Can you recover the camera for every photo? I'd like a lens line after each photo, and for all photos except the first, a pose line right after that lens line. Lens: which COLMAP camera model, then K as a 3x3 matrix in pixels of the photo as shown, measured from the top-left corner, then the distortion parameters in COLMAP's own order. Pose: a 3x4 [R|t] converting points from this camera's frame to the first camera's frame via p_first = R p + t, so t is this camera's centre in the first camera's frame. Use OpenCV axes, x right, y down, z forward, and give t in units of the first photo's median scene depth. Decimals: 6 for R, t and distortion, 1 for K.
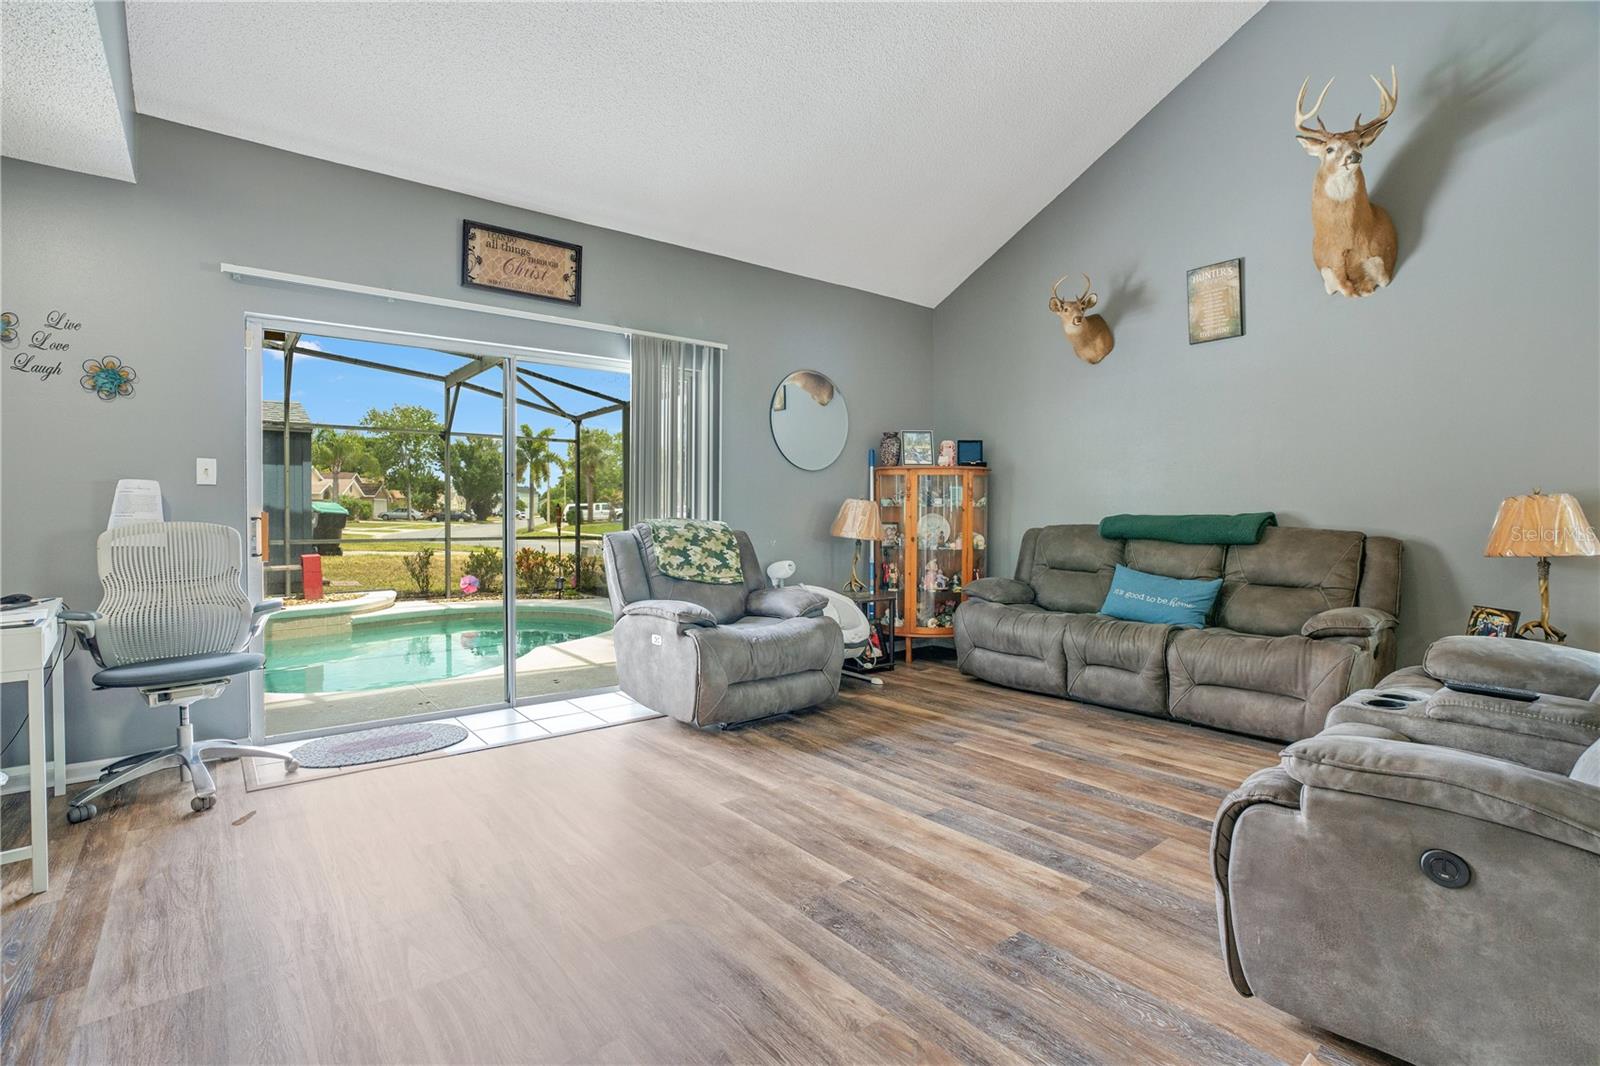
lens RADIAL K [[752.9, 0, 783.9], [0, 752.9, 522.3], [0, 0, 1]] dist [-0.078423, 0.031716]
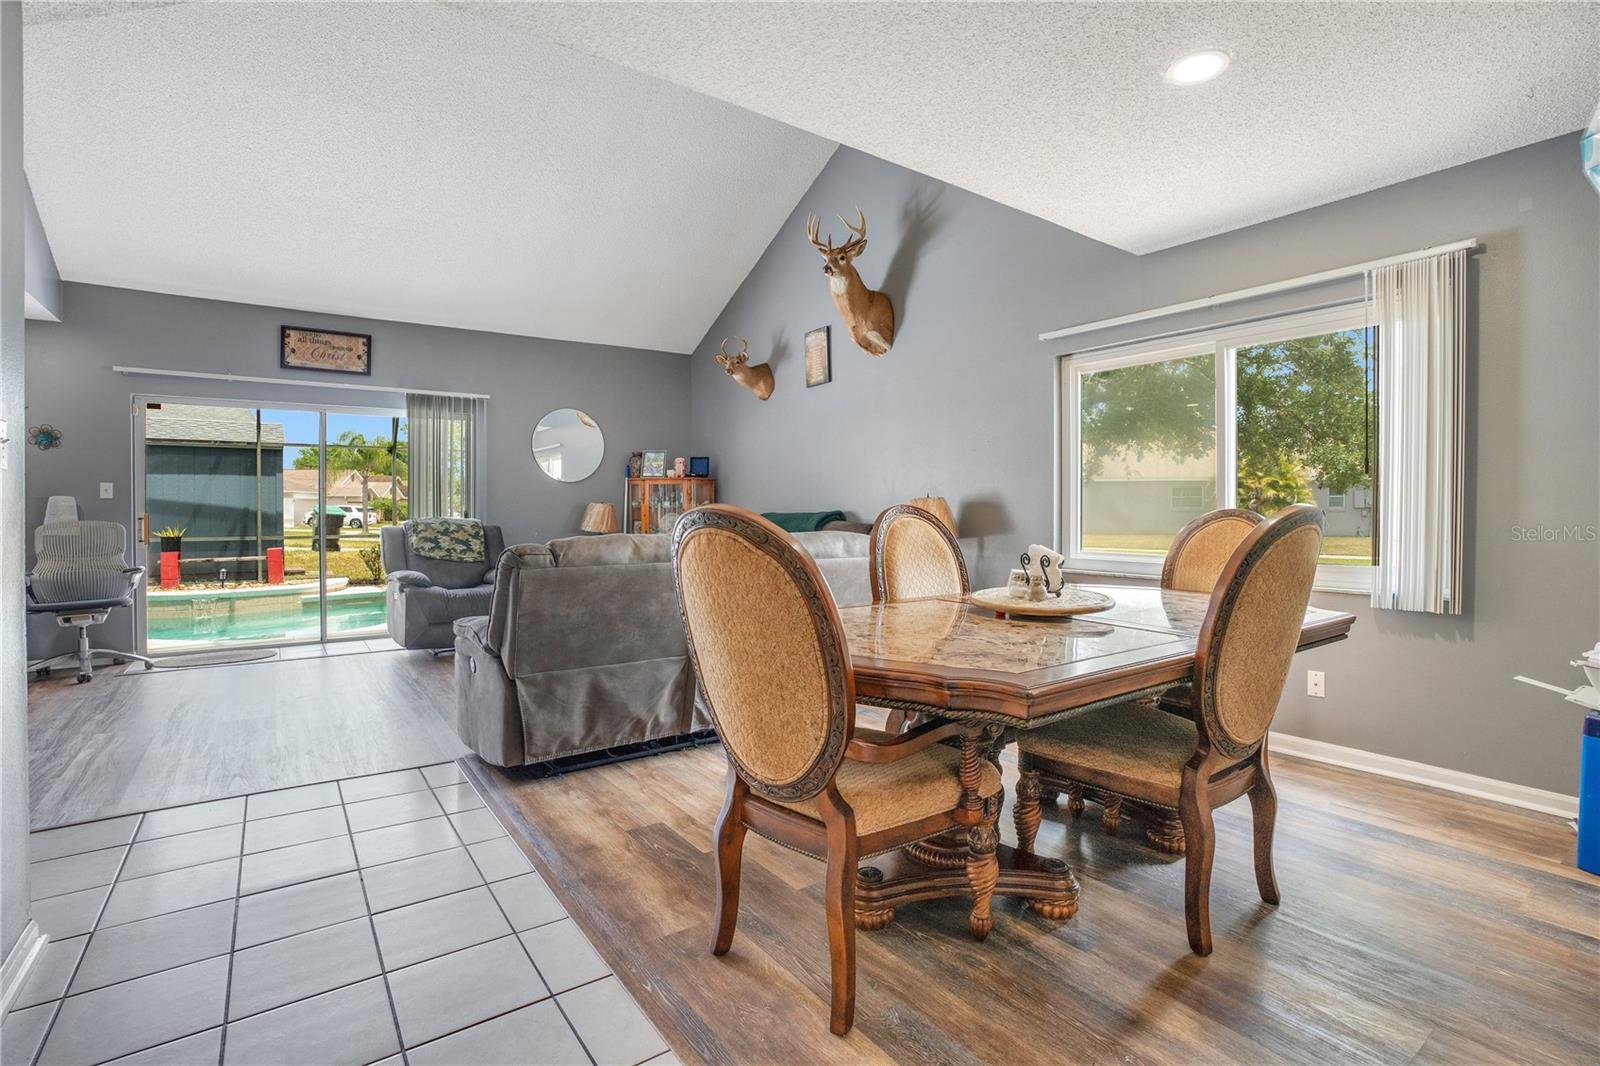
lens RADIAL K [[772.3, 0, 804.2], [0, 772.3, 516.7], [0, 0, 1]] dist [-0.076480, 0.034274]
pose [[0.998210, -0.005033, -0.059594, 0.784392], [0.004715, 0.999974, -0.005466, 0.005730], [0.059620, 0.005176, 0.998208, -0.524219]]
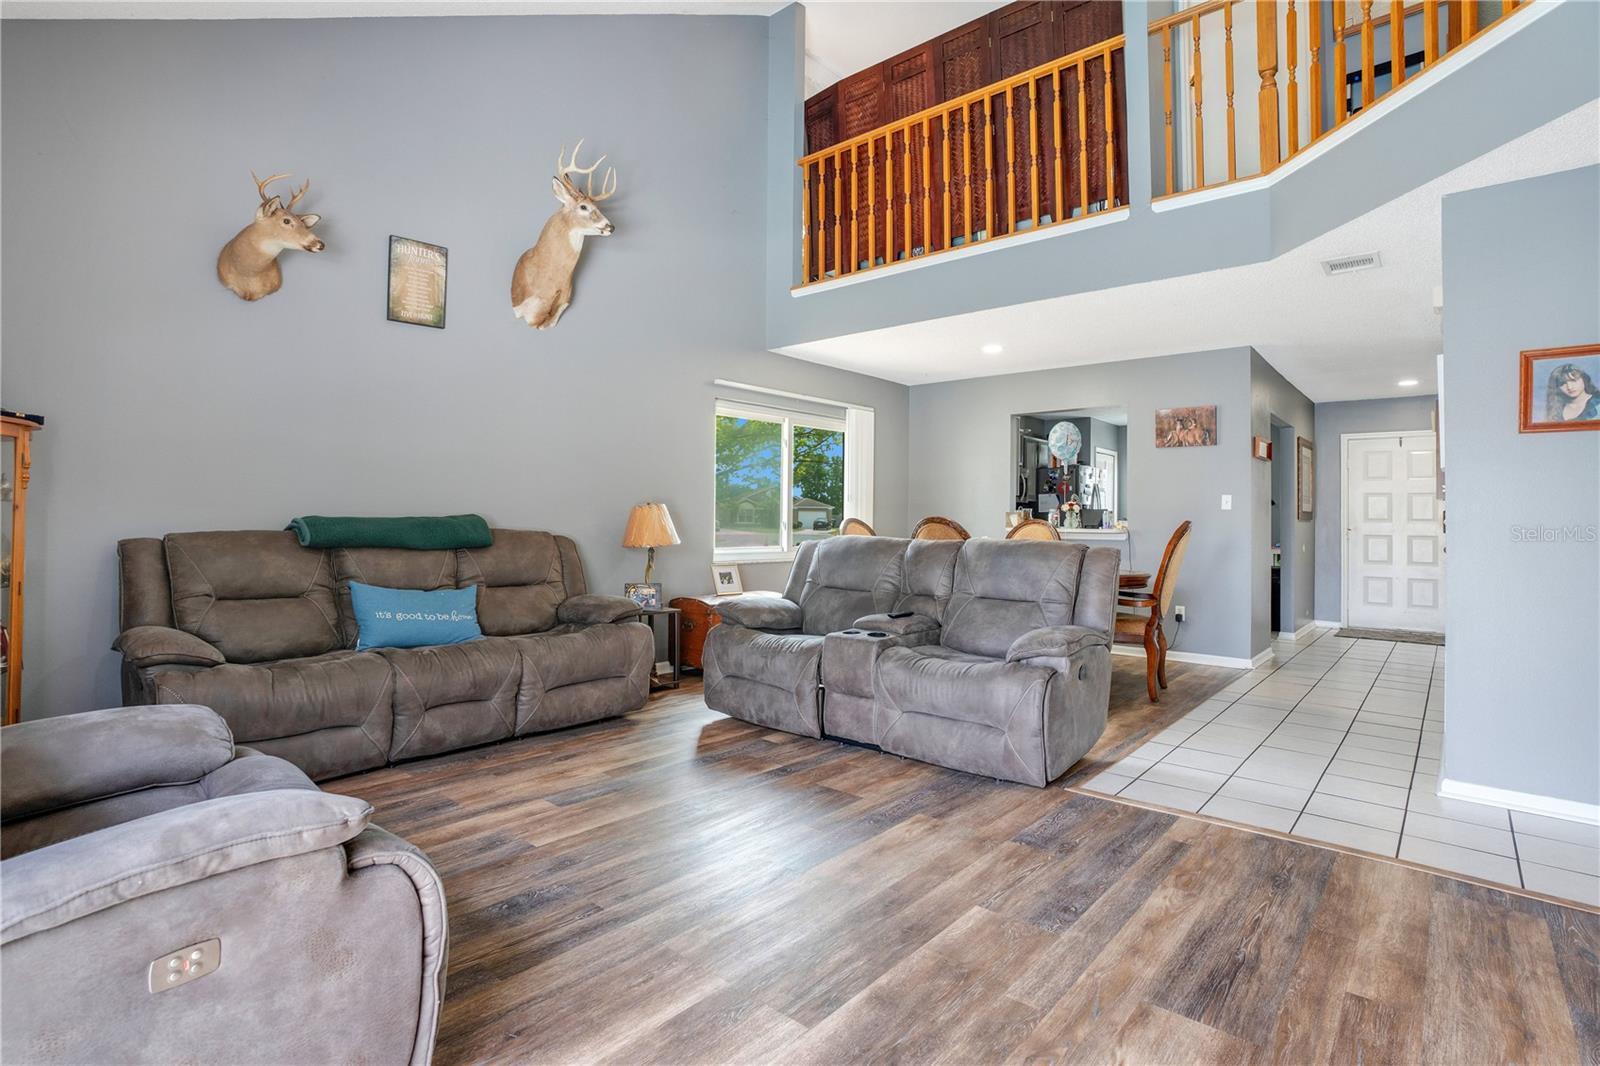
lens RADIAL K [[772.3, 0, 804.2], [0, 772.3, 516.7], [0, 0, 1]] dist [-0.076480, 0.034274]
pose [[-0.178566, -0.002440, 0.983925, -0.500395], [0.002142, 0.999994, 0.002869, -0.015100], [-0.983926, 0.002620, -0.178559, 0.843978]]
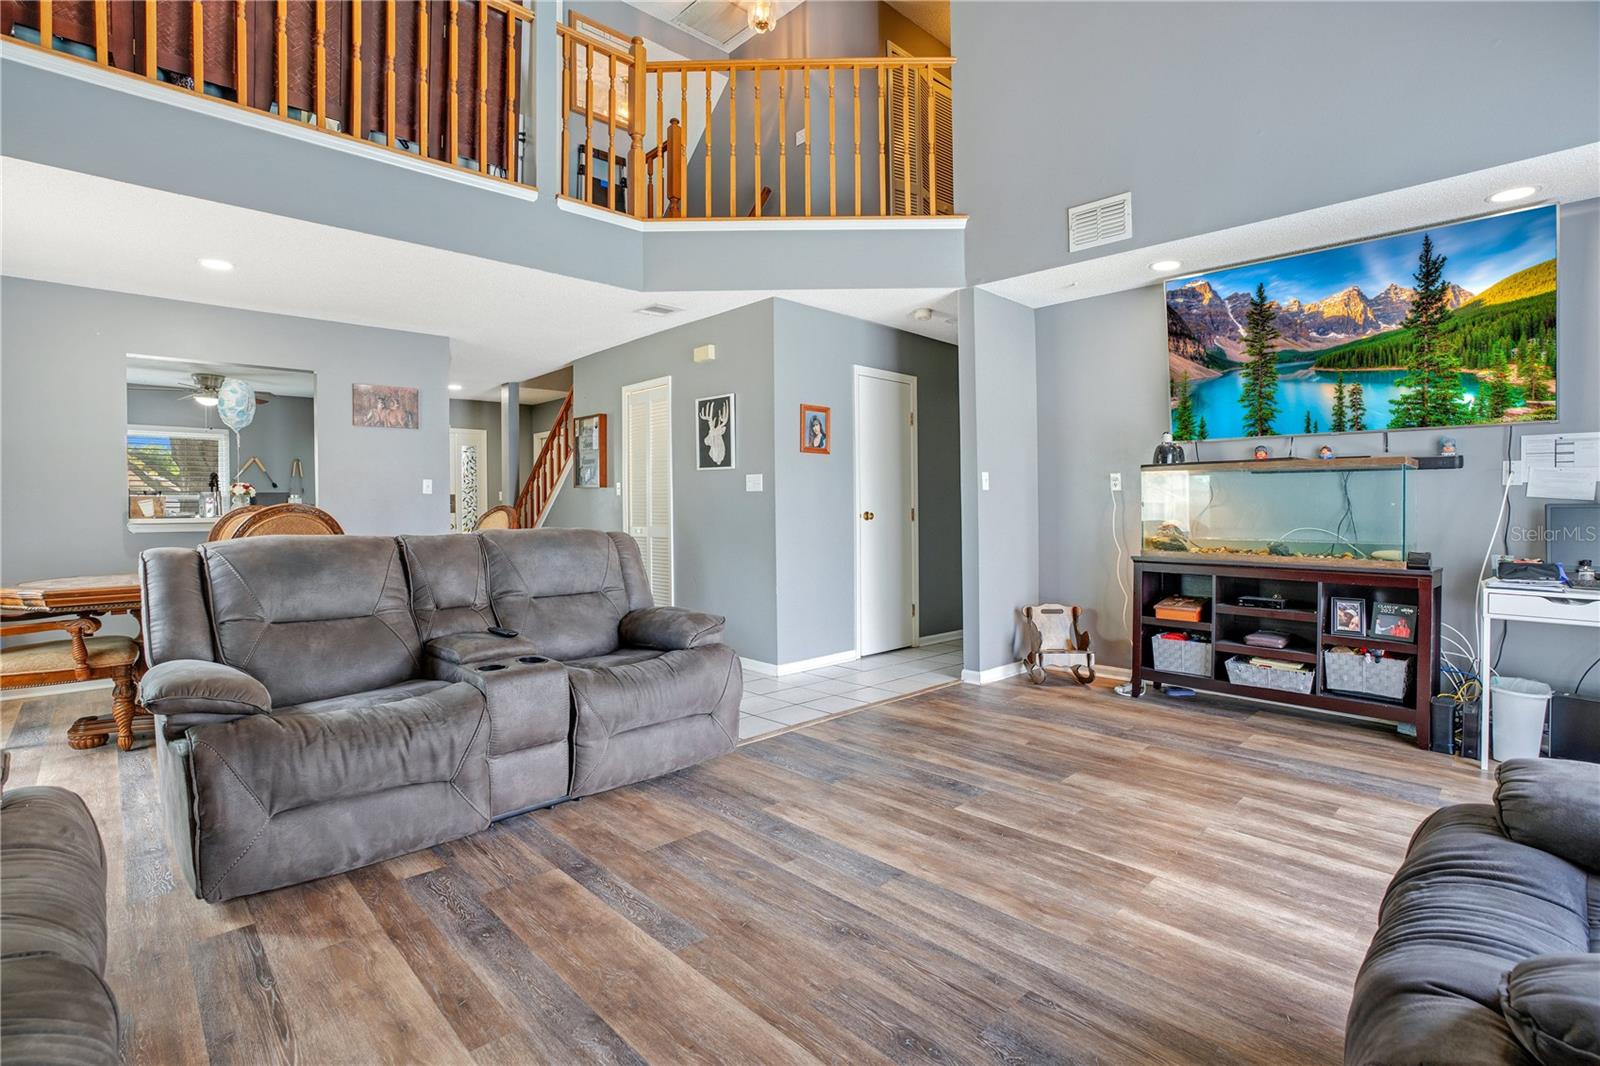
lens RADIAL K [[752.9, 0, 783.9], [0, 752.9, 522.3], [0, 0, 1]] dist [-0.078423, 0.031716]
pose [[-0.997104, -0.000056, -0.076052, 0.282836], [-0.002672, 0.999408, 0.034289, -0.019599], [0.076005, 0.034392, -0.996514, 1.322140]]
